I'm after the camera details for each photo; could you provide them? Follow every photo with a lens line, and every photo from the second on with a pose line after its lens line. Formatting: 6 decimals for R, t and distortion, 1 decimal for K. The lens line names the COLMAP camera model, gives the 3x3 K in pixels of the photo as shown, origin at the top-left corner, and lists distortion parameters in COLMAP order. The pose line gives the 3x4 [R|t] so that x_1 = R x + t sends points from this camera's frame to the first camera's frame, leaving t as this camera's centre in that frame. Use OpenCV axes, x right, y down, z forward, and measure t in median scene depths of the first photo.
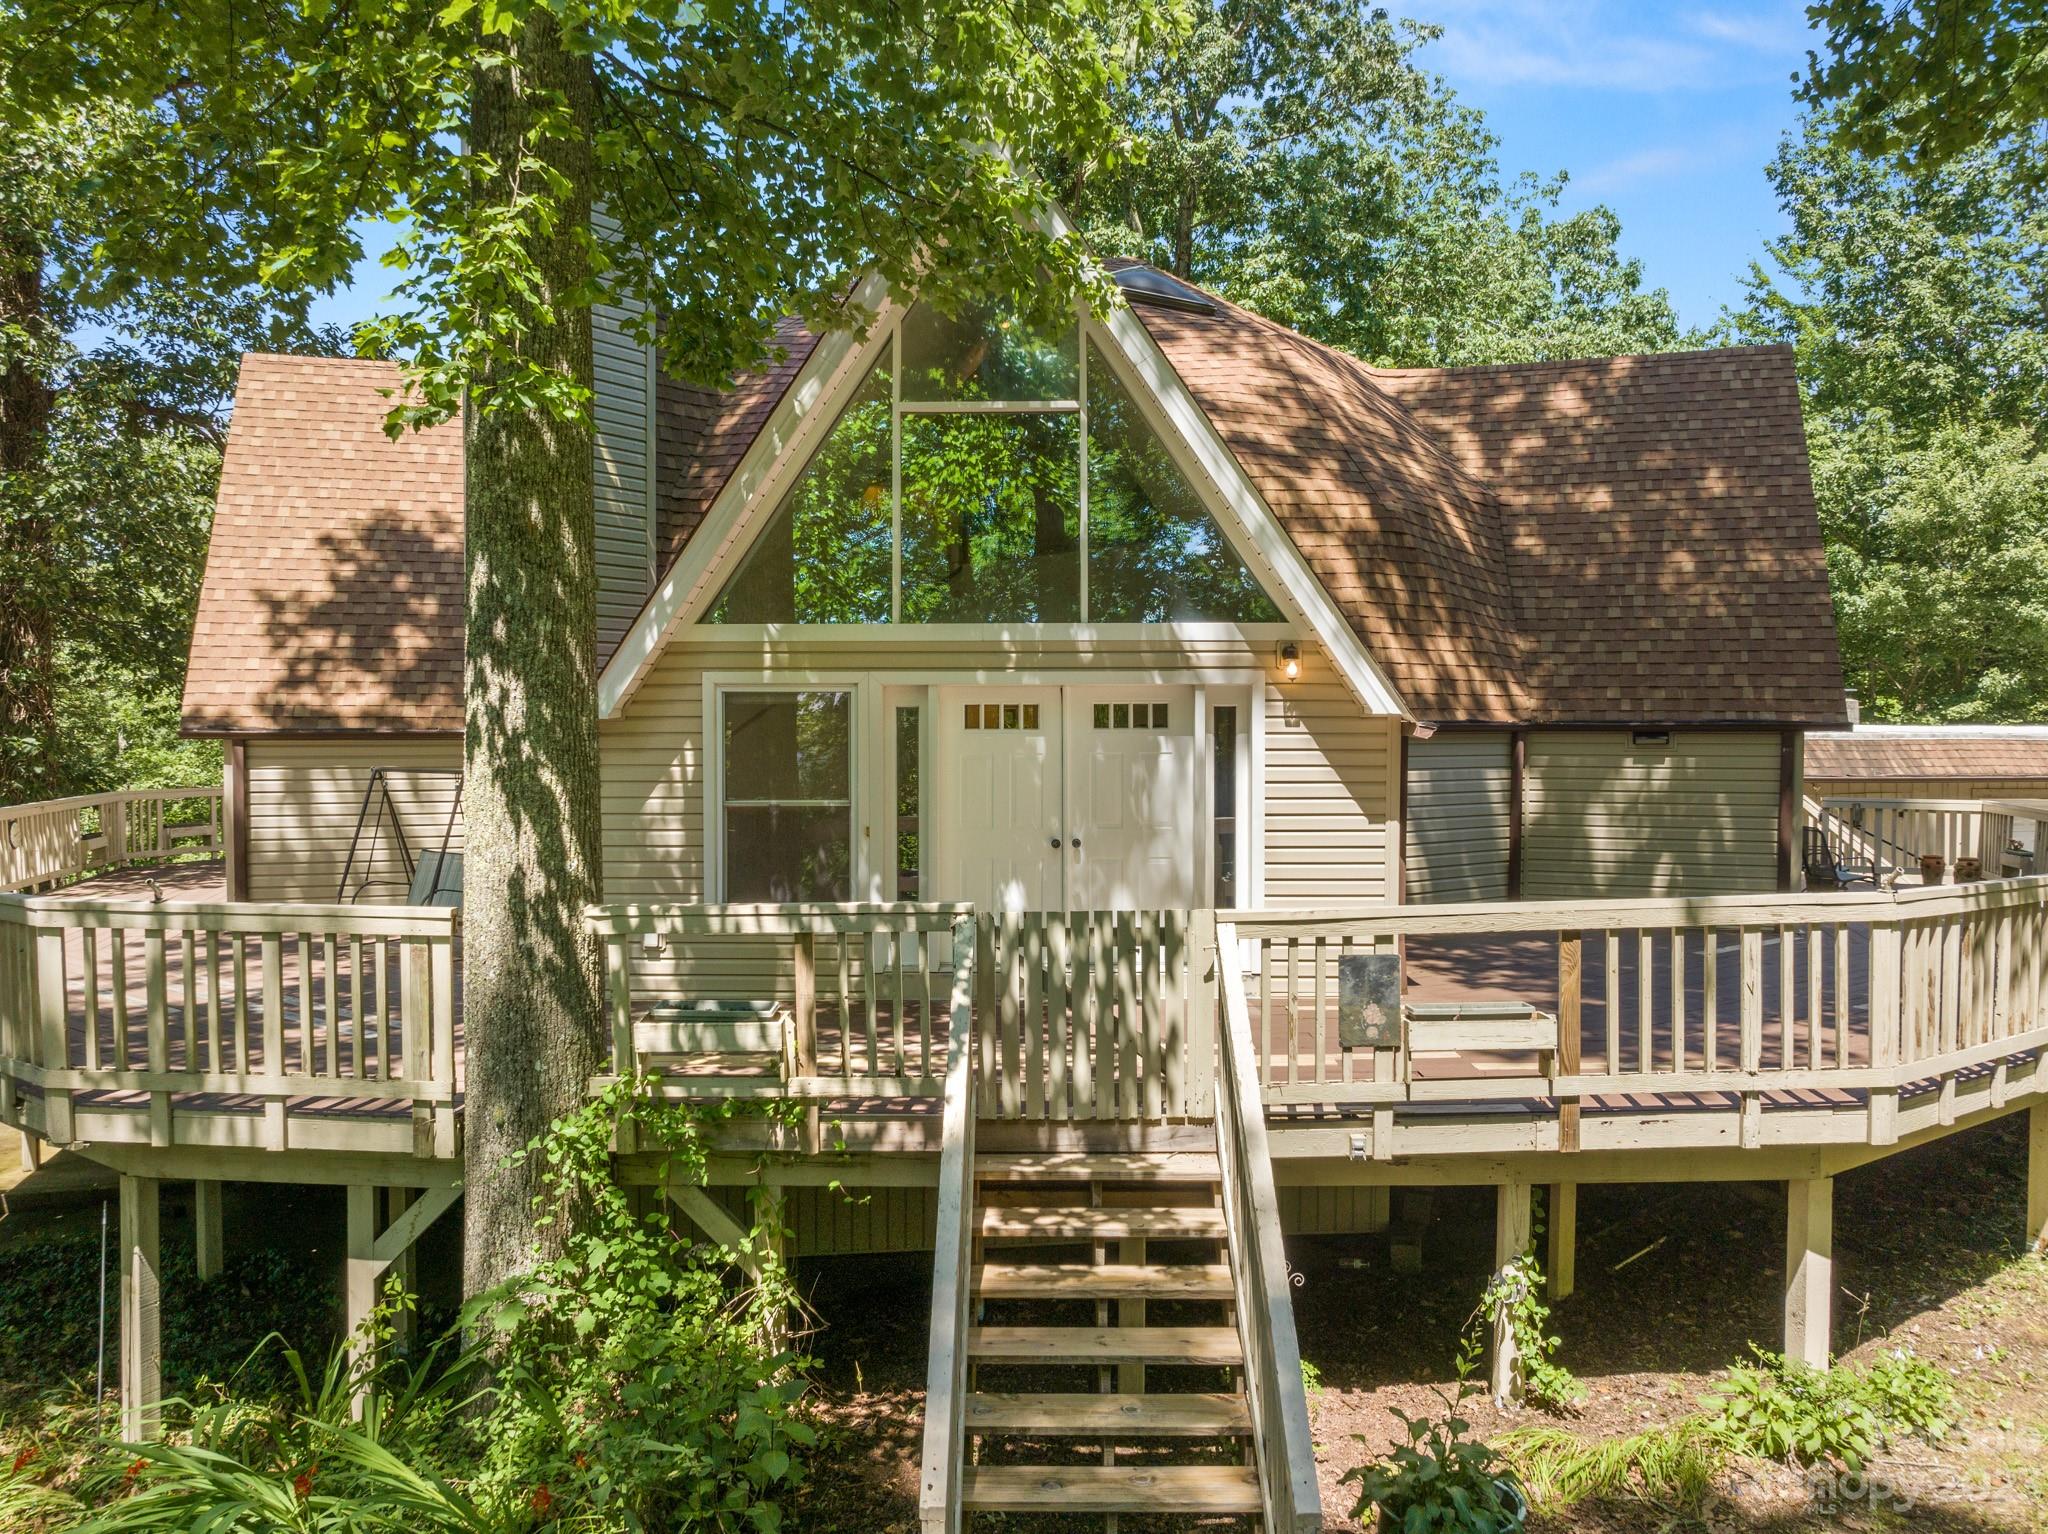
lens RADIAL K [[1435.1, 0, 1024.0], [0, 1435.1, 780.5], [0, 0, 1]] dist [0.034001, -0.000784]
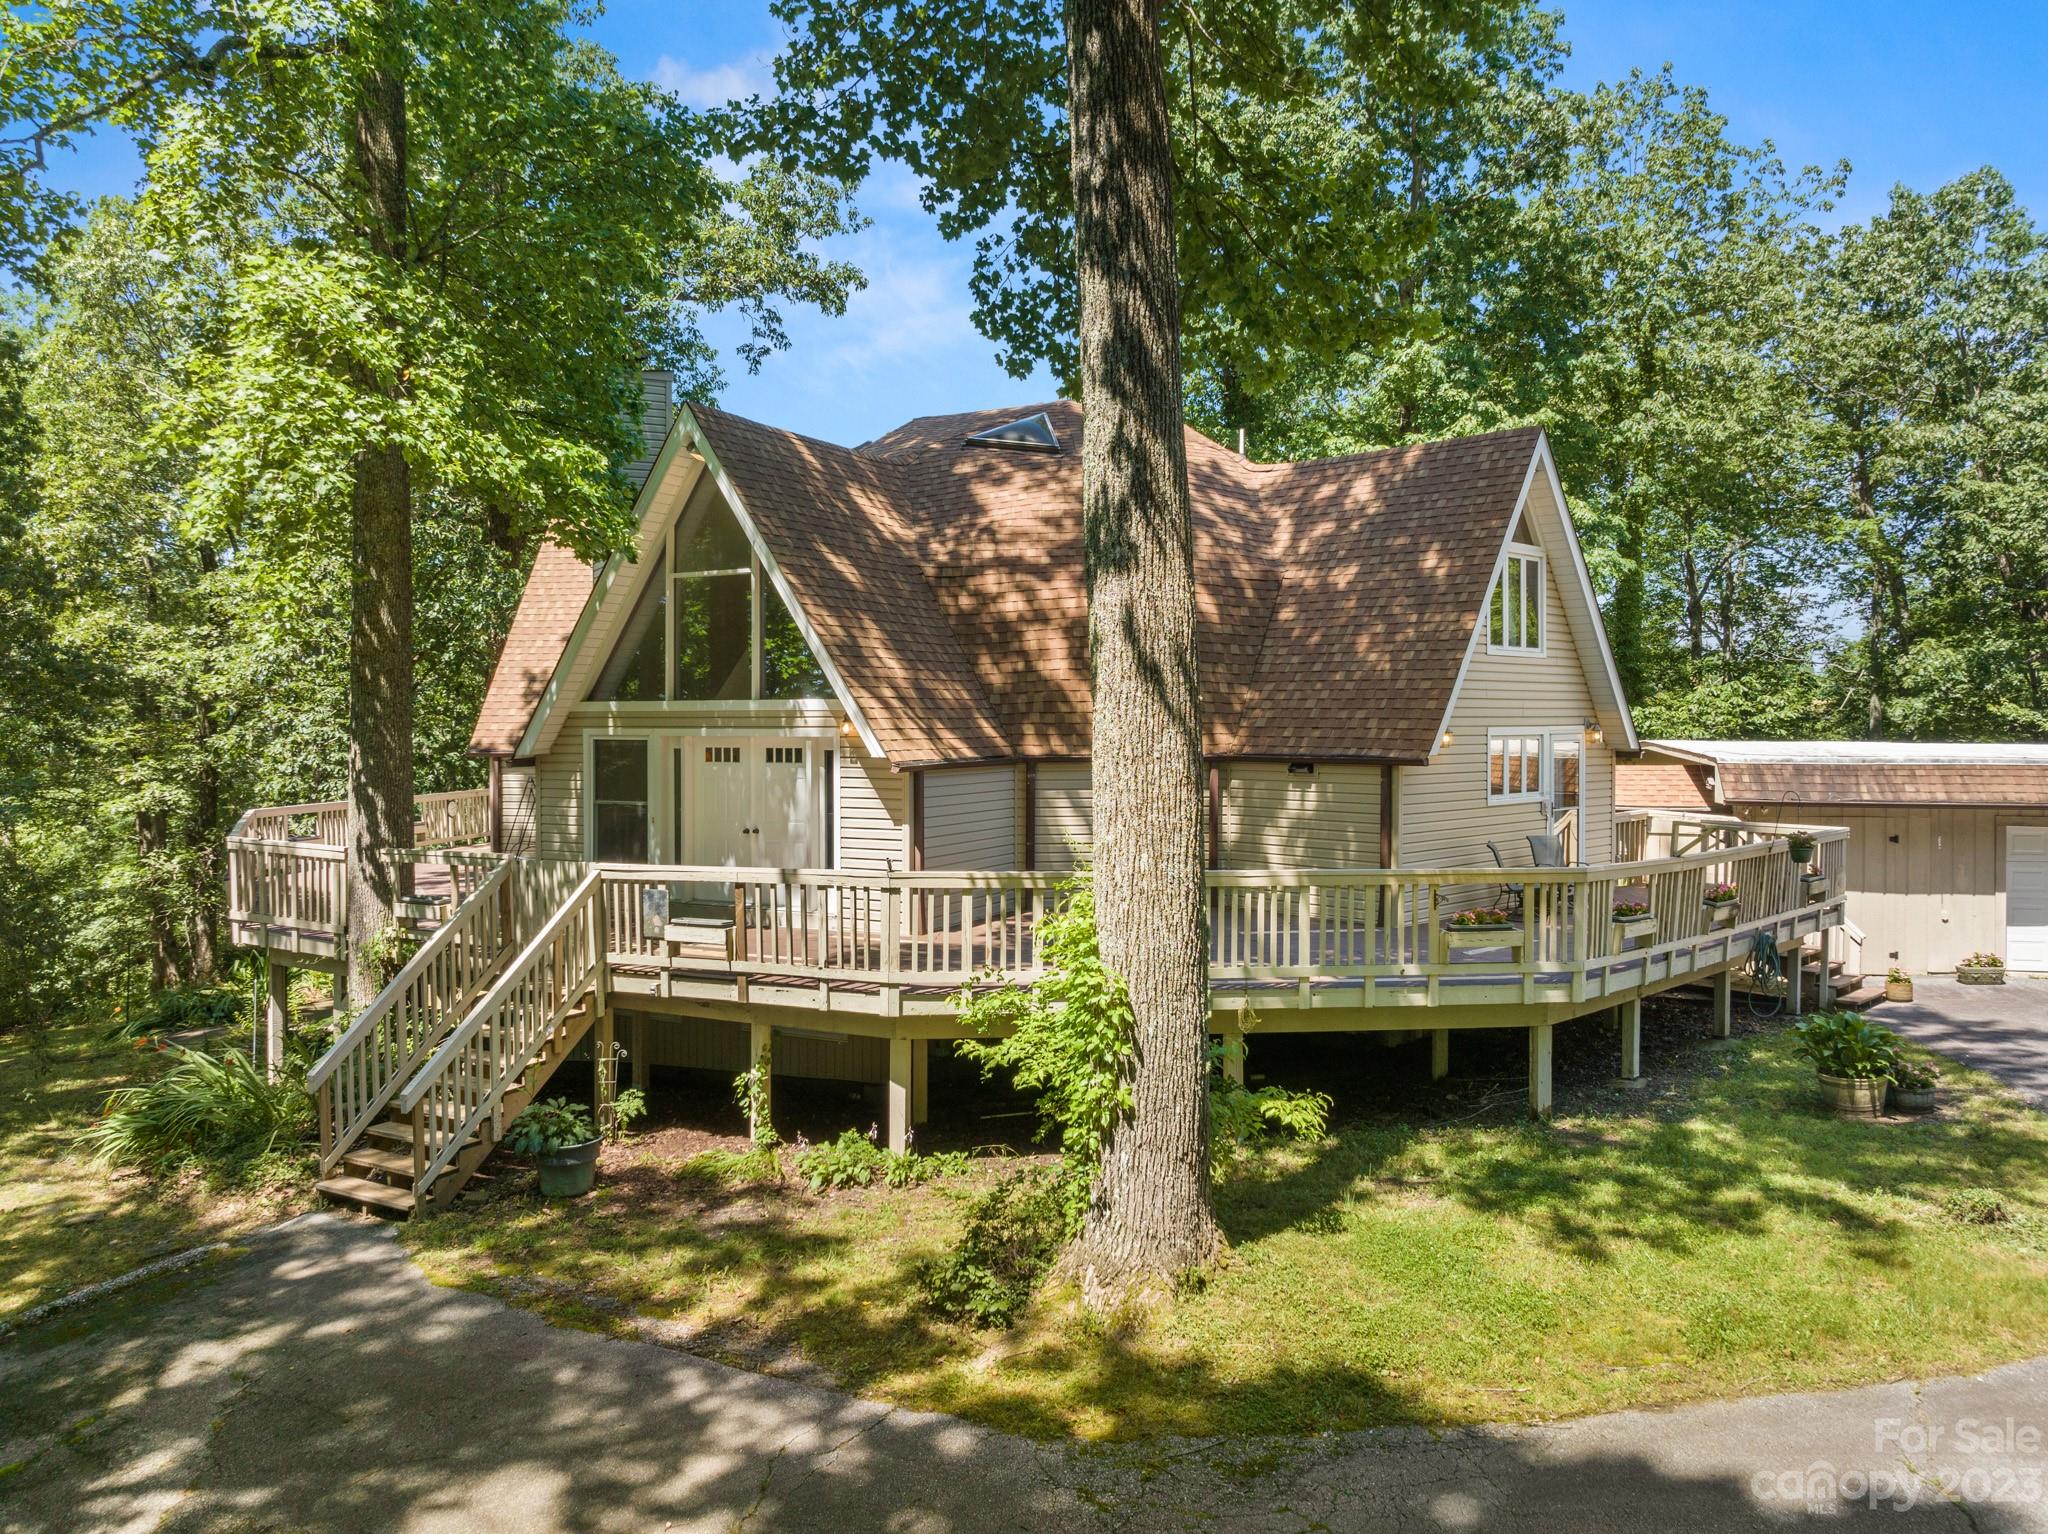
lens RADIAL K [[1435.1, 0, 1024.1], [0, 1435.1, 757.6], [0, 0, 1]] dist [0.034001, -0.000784]
pose [[0.885253, 0.011920, -0.464956, 1.098552], [-0.015148, 0.999880, -0.003206, -0.041936], [0.464862, 0.009882, 0.885328, -0.338464]]
